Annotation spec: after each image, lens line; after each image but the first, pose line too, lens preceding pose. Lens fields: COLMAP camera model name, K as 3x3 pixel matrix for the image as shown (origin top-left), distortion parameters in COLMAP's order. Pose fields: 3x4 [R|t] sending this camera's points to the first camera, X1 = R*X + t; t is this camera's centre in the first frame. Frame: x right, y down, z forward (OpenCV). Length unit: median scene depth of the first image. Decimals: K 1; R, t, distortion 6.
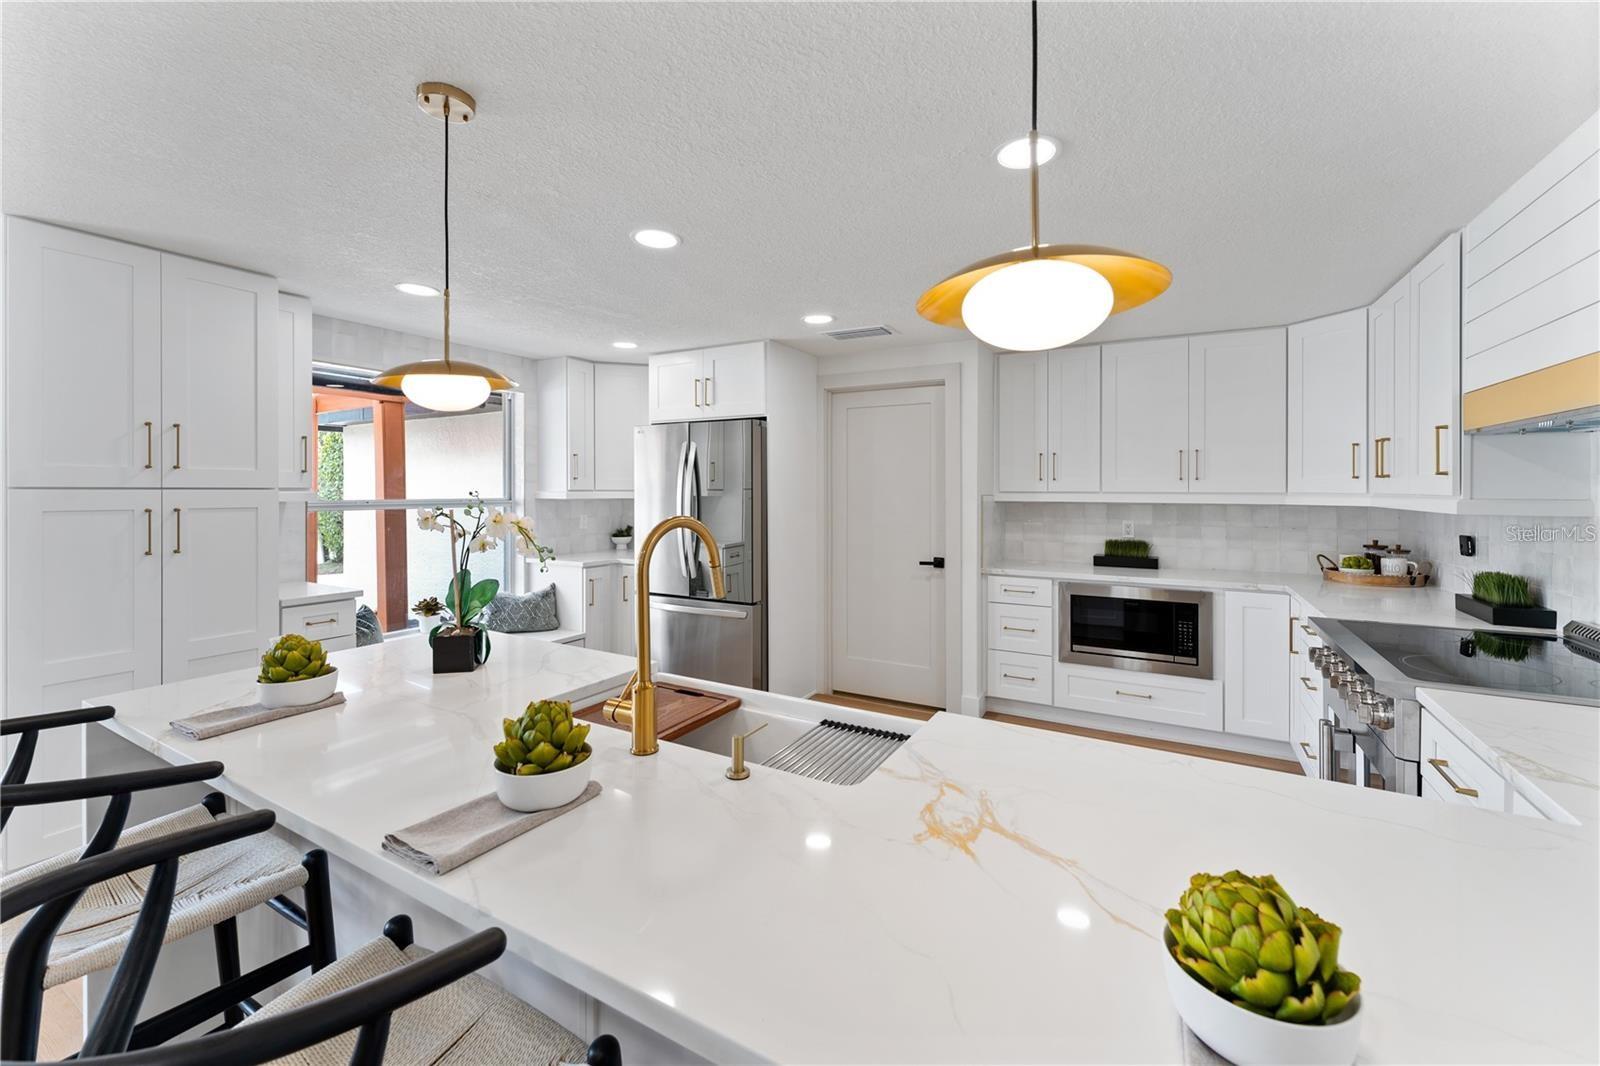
lens RADIAL K [[658.3, 0, 796.0], [0, 658.3, 491.8], [0, 0, 1]] dist [-0.001422, 0.000018]
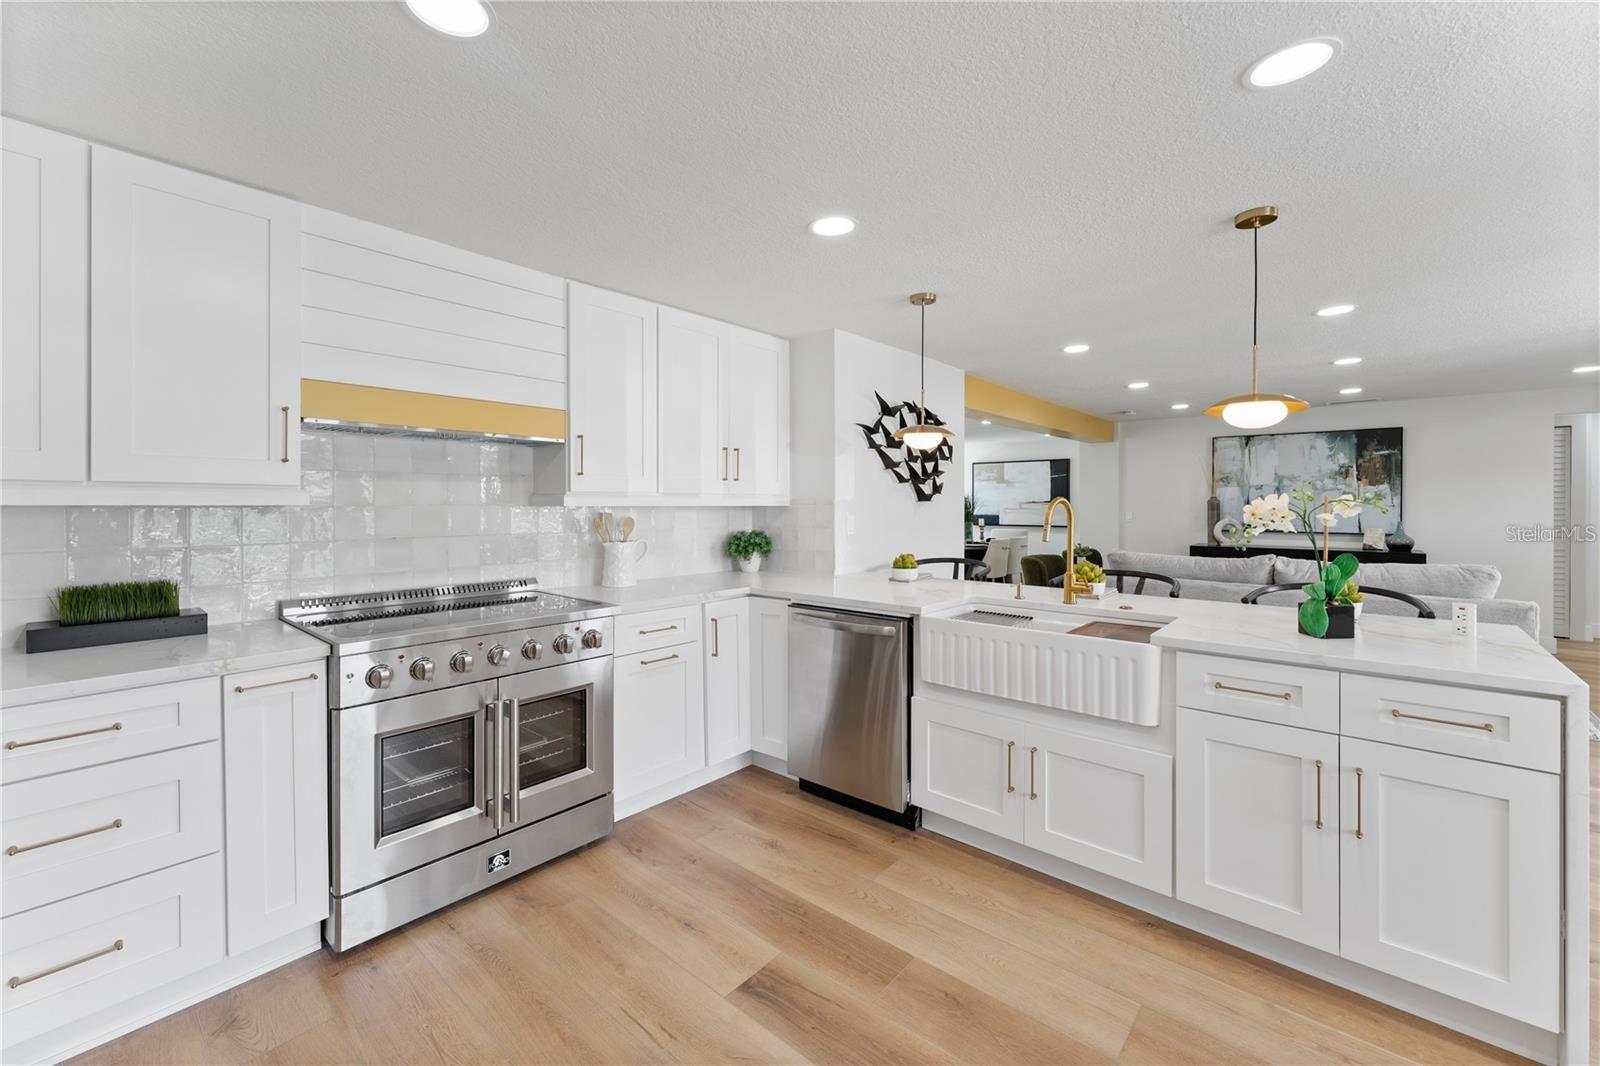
lens RADIAL K [[650.0, 0, 796.0], [0, 650.0, 506.1], [0, 0, 1]] dist [0.000260, -0.000014]
pose [[-0.980662, -0.002594, 0.195691, 0.075995], [-0.000605, 0.999948, 0.010222, 0.014982], [-0.195707, 0.009906, -0.980612, 1.023981]]
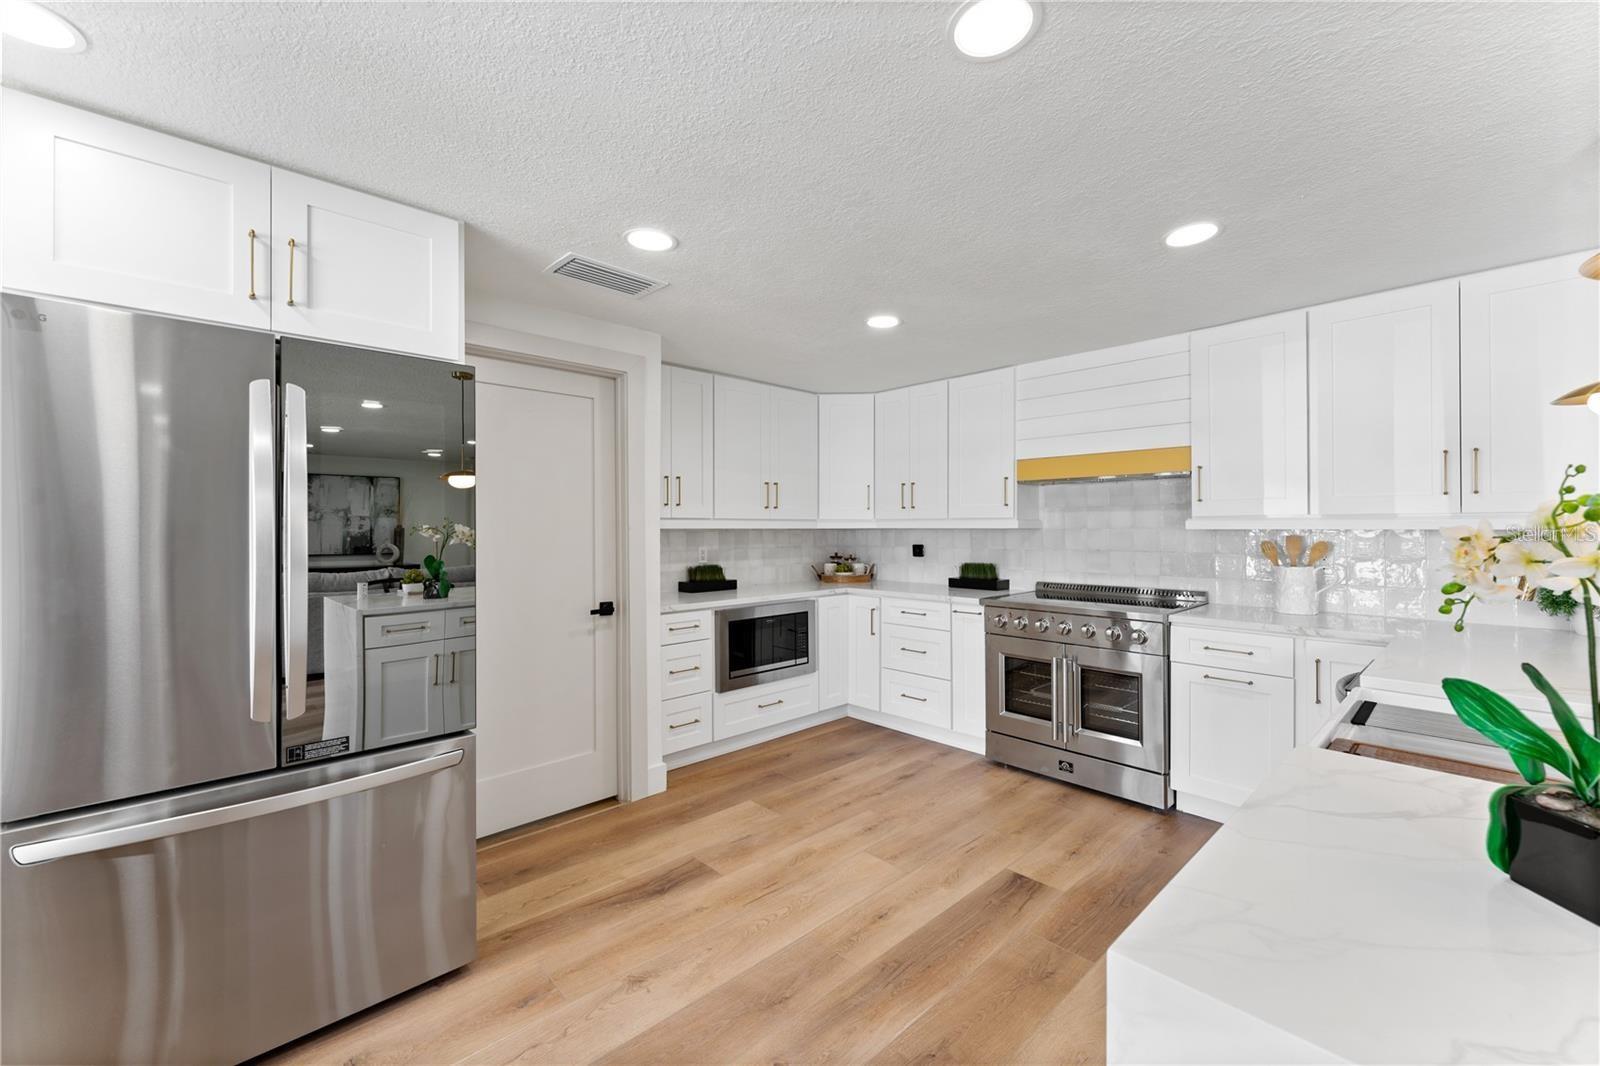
lens RADIAL K [[641.1, 0, 798.8], [0, 641.1, 529.0], [0, 0, 1]] dist [0.000125, 0.000048]
pose [[0.296214, -0.004516, 0.955111, -0.459283], [0.008590, 0.999961, 0.002064, 0.016242], [-0.955083, 0.007593, 0.296241, 0.603708]]
